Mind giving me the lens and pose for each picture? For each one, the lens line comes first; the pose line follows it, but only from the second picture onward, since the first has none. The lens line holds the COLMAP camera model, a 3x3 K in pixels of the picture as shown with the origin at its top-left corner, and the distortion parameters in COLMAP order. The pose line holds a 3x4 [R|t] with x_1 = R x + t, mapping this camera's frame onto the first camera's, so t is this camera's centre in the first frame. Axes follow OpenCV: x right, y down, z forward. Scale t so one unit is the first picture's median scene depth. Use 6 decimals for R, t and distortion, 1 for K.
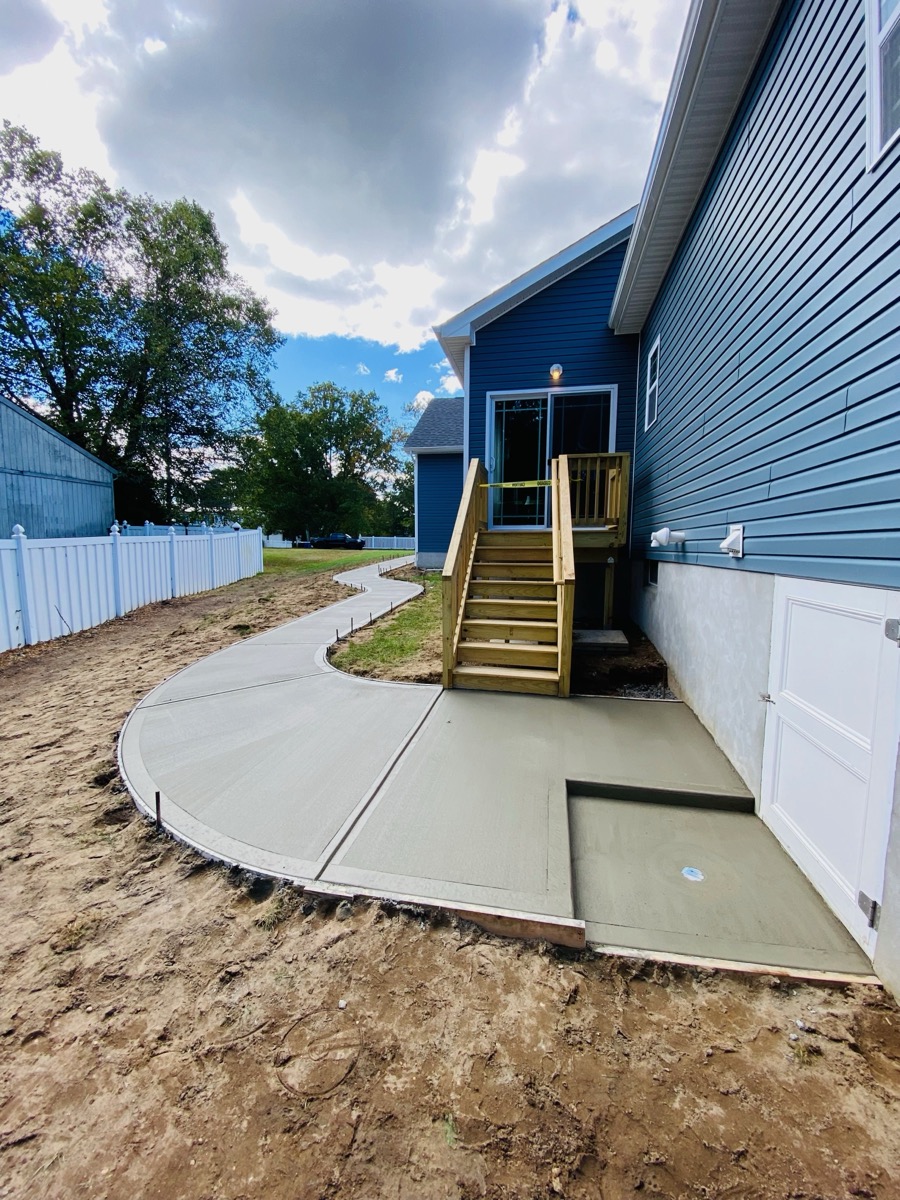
lens RADIAL K [[484.3, 0, 453.3], [0, 484.3, 595.8], [0, 0, 1]] dist [-0.003222, -0.006851]
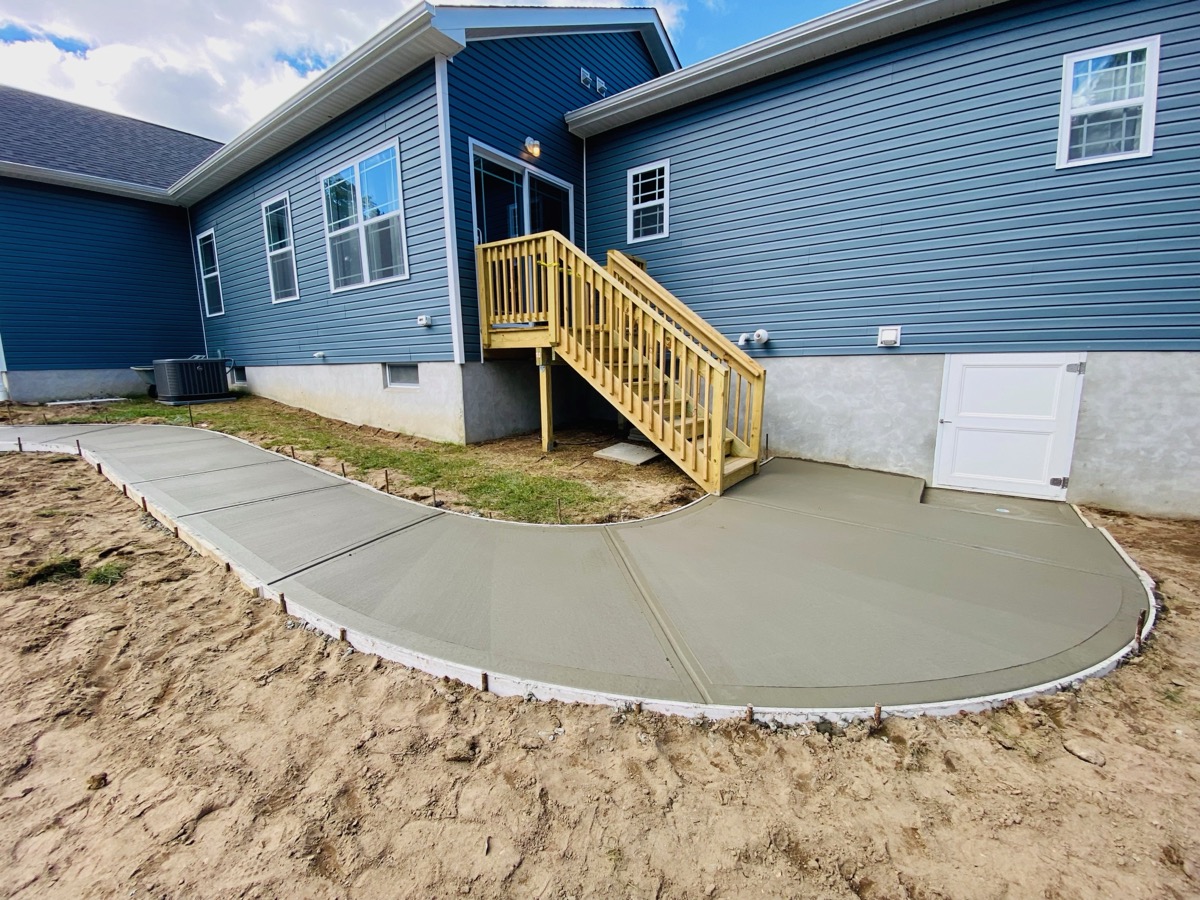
lens RADIAL K [[484.3, 0, 601.7], [0, 484.3, 449.0], [0, 0, 1]] dist [-0.003222, -0.006851]
pose [[0.421964, -0.166026, 0.891281, -0.862885], [0.106240, 0.985371, 0.133255, -0.038141], [-0.900366, 0.038461, 0.433429, 0.754718]]
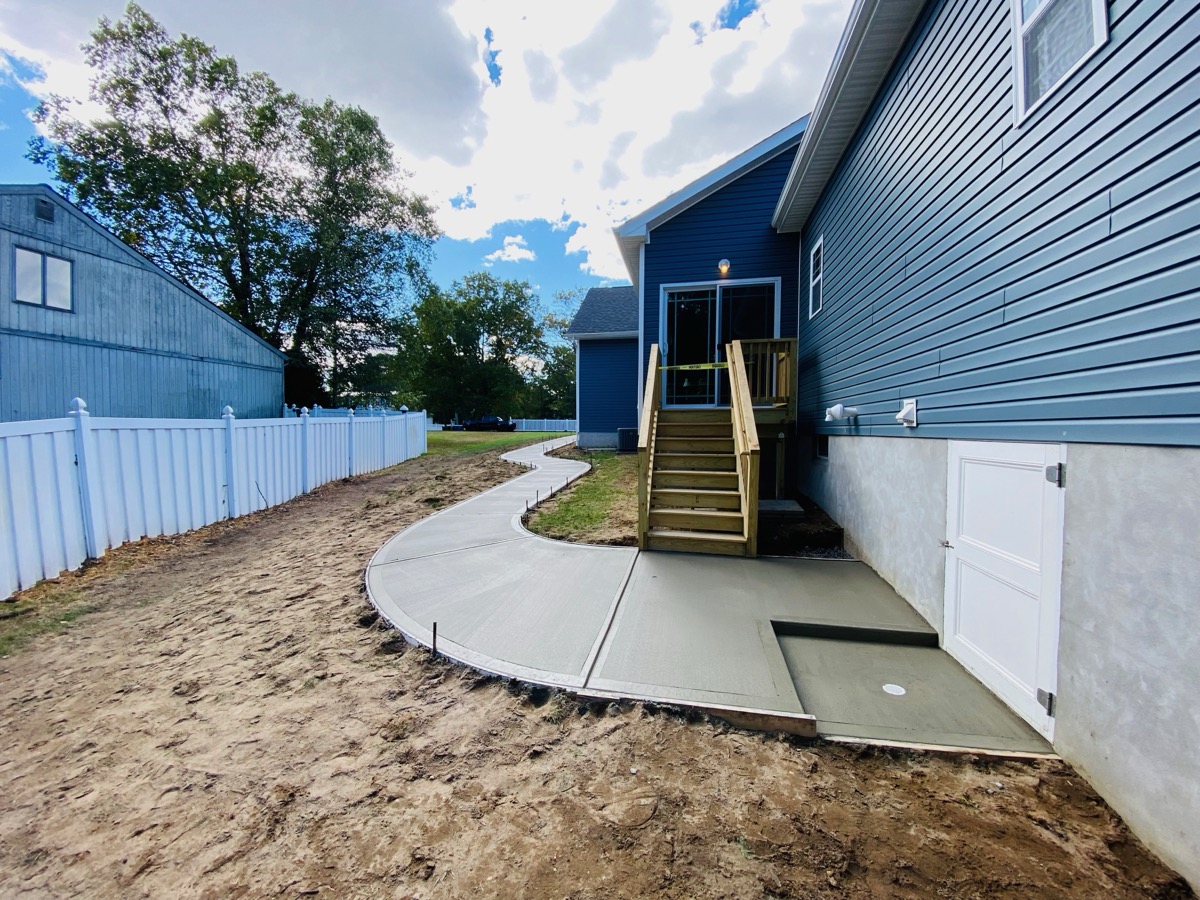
lens RADIAL K [[484.3, 0, 593.8], [0, 484.3, 450.4], [0, 0, 1]] dist [-0.003222, -0.006851]
pose [[0.999967, -0.002952, -0.007626, -0.109068], [0.002494, 0.998232, -0.059380, 0.028552], [0.007788, 0.059359, 0.998206, -0.106079]]
